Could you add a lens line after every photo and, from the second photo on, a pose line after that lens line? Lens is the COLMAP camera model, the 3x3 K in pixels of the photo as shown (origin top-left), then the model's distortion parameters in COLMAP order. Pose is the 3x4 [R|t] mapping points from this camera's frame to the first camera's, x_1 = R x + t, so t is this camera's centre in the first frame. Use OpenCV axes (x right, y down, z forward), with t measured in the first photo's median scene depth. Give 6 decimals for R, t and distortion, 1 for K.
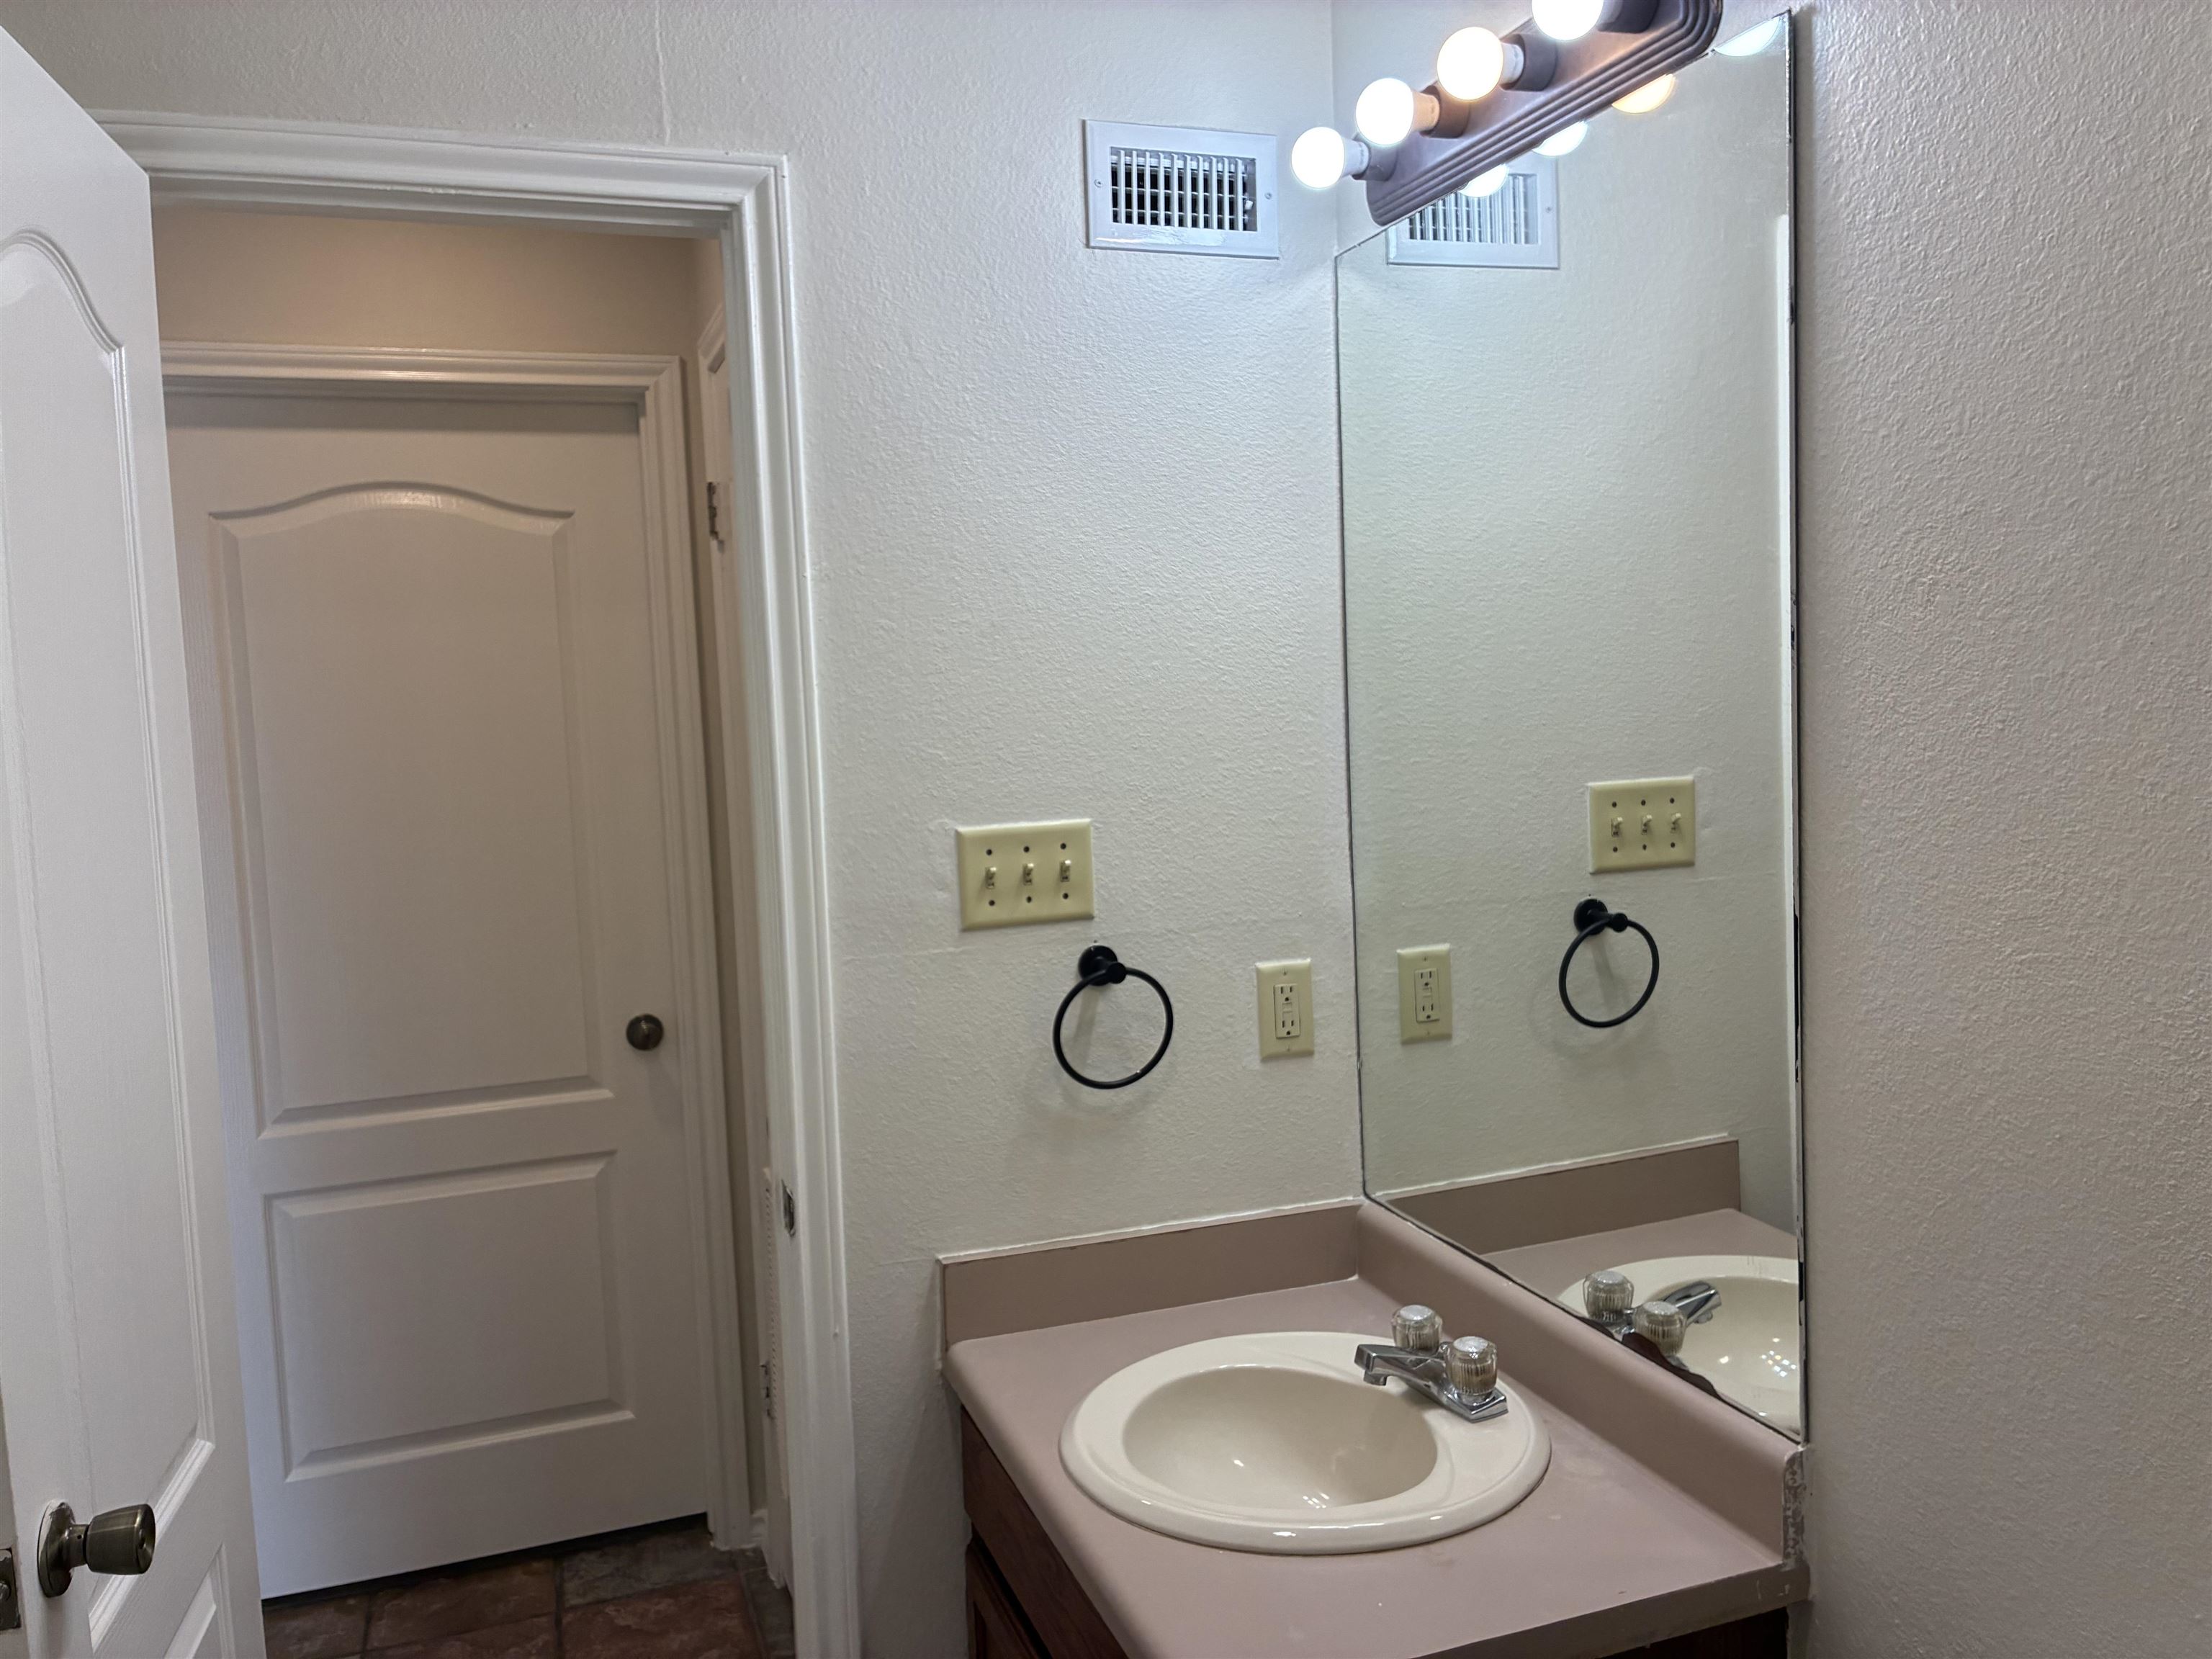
lens RADIAL K [[1678.0, 0, 1093.8], [0, 1678.0, 825.5], [0, 0, 1]] dist [0.042822, -0.048507]
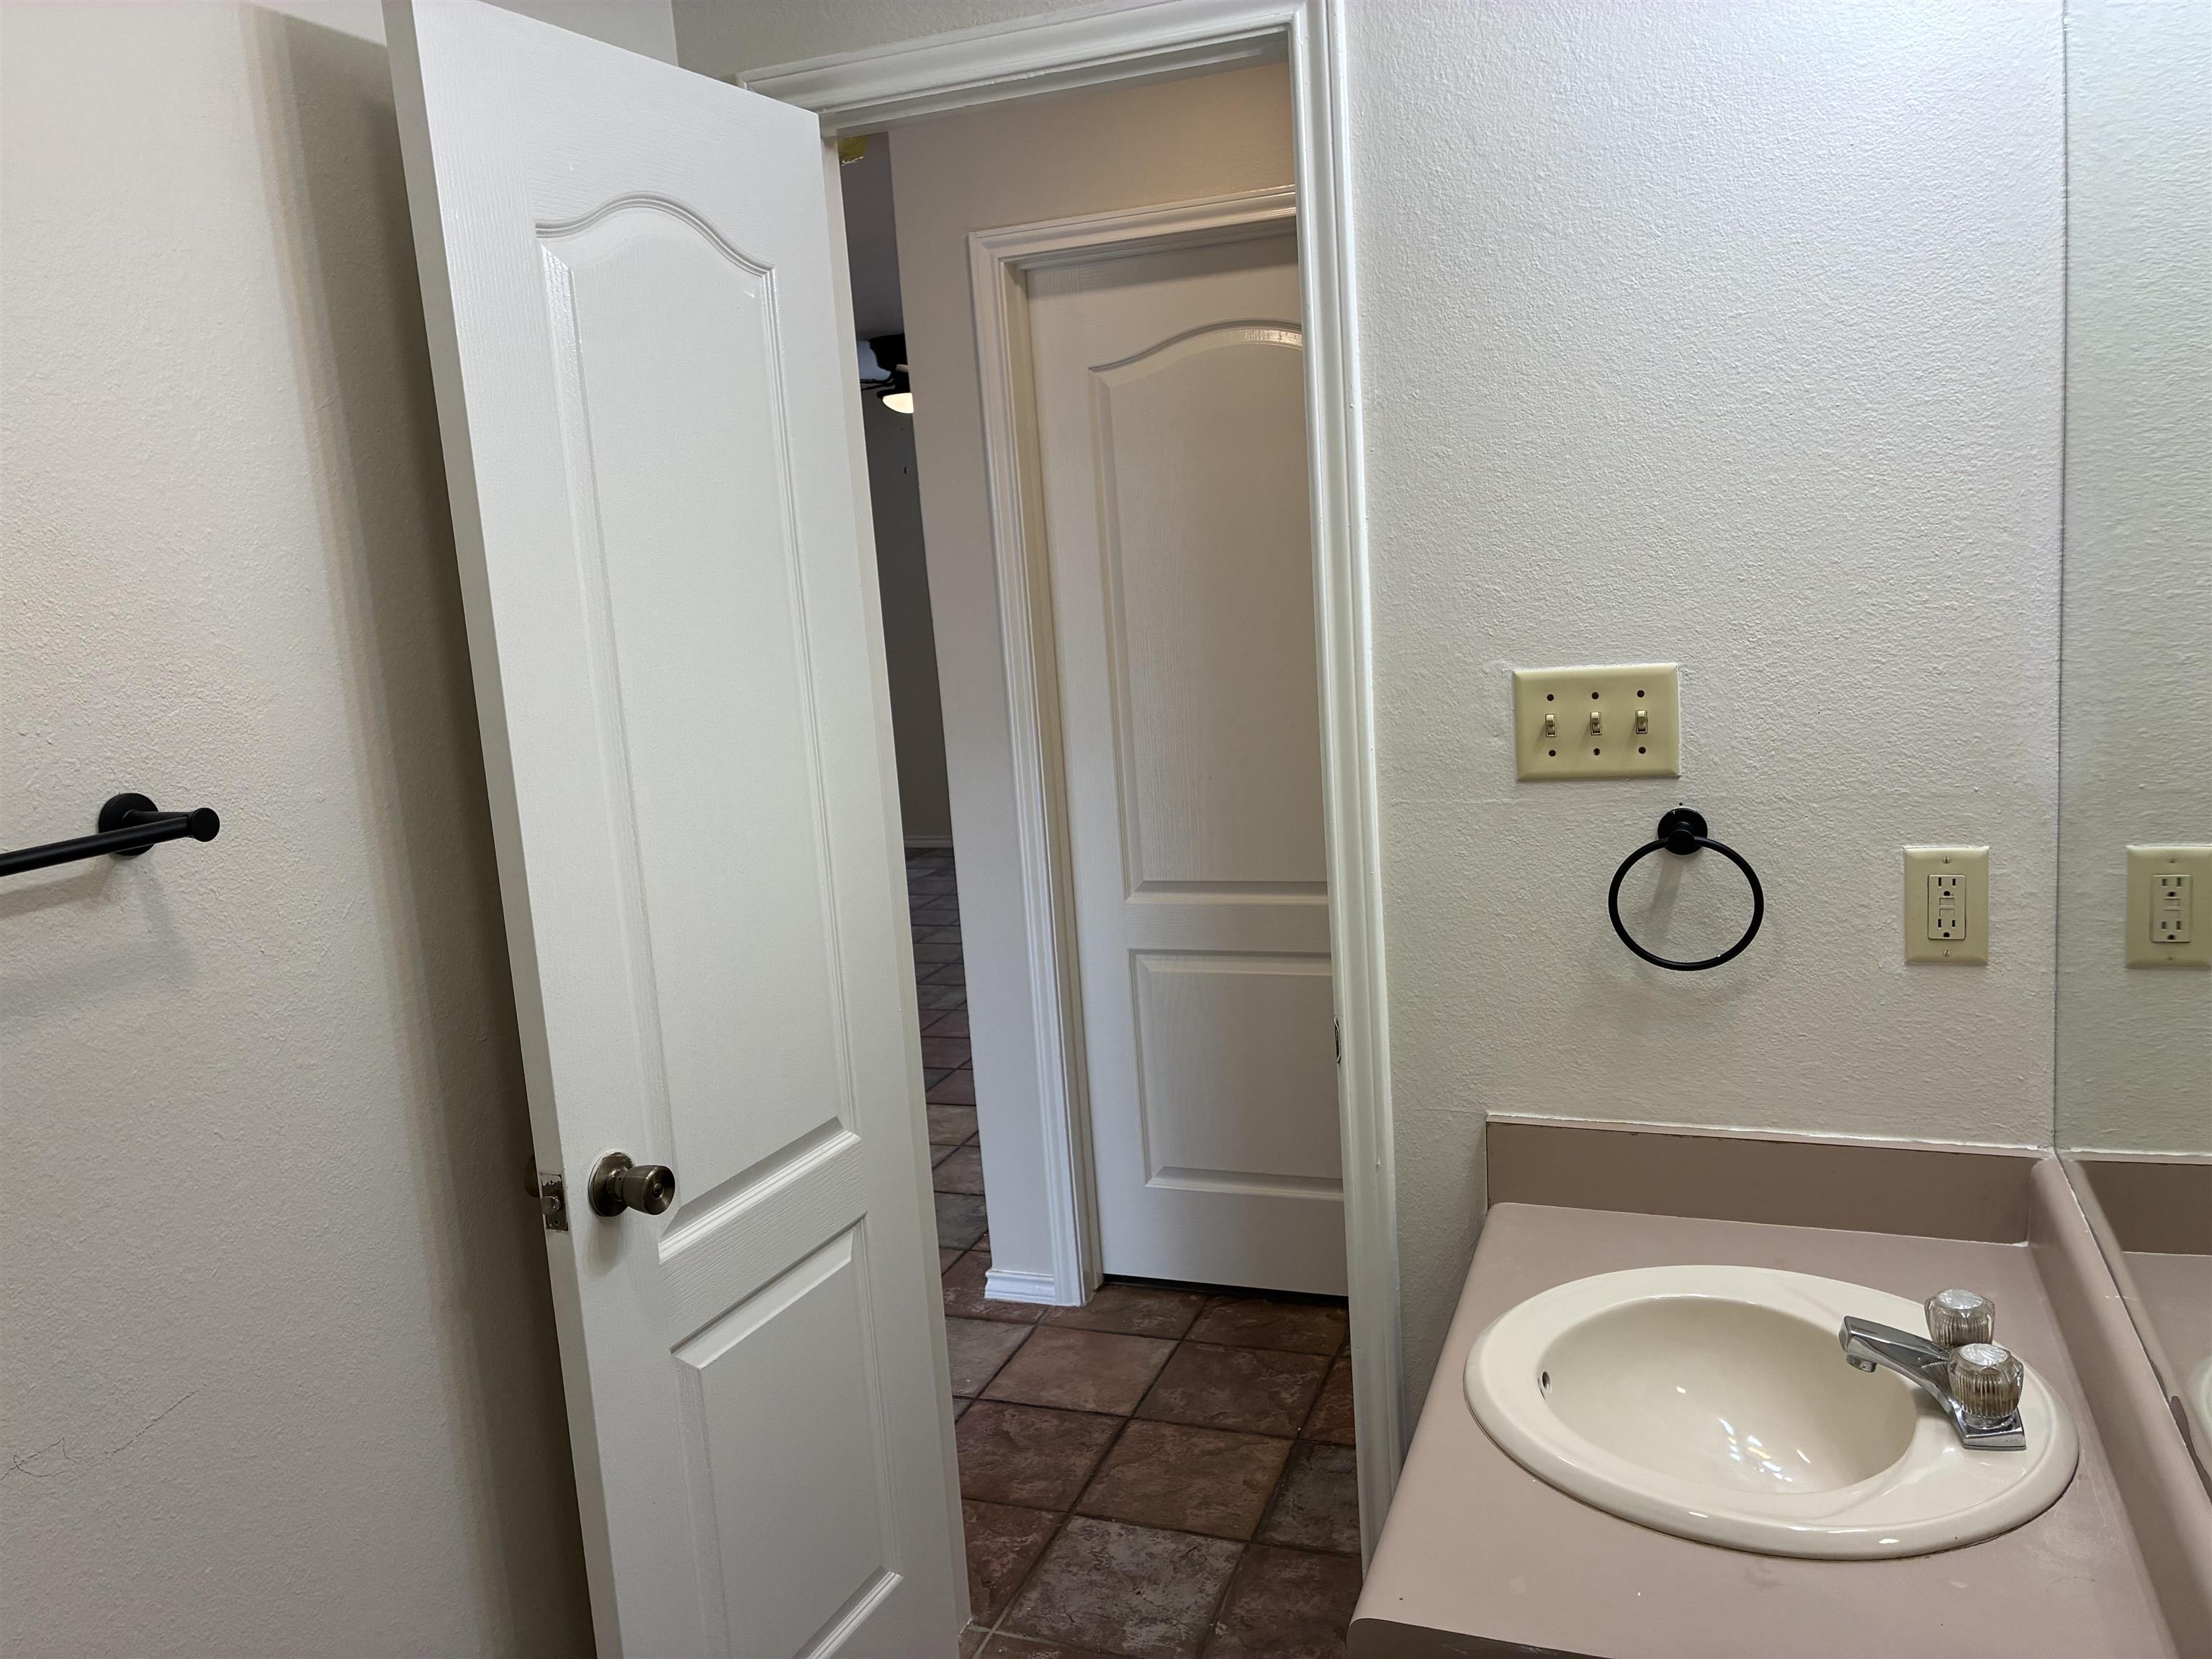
lens RADIAL K [[1678.0, 0, 1087.1], [0, 1678.0, 821.9], [0, 0, 1]] dist [0.042822, -0.048507]
pose [[0.766450, 0.090428, -0.635907, 0.324420], [-0.010694, 0.991699, 0.128134, -0.030926], [0.642215, -0.091408, 0.761054, 0.126321]]
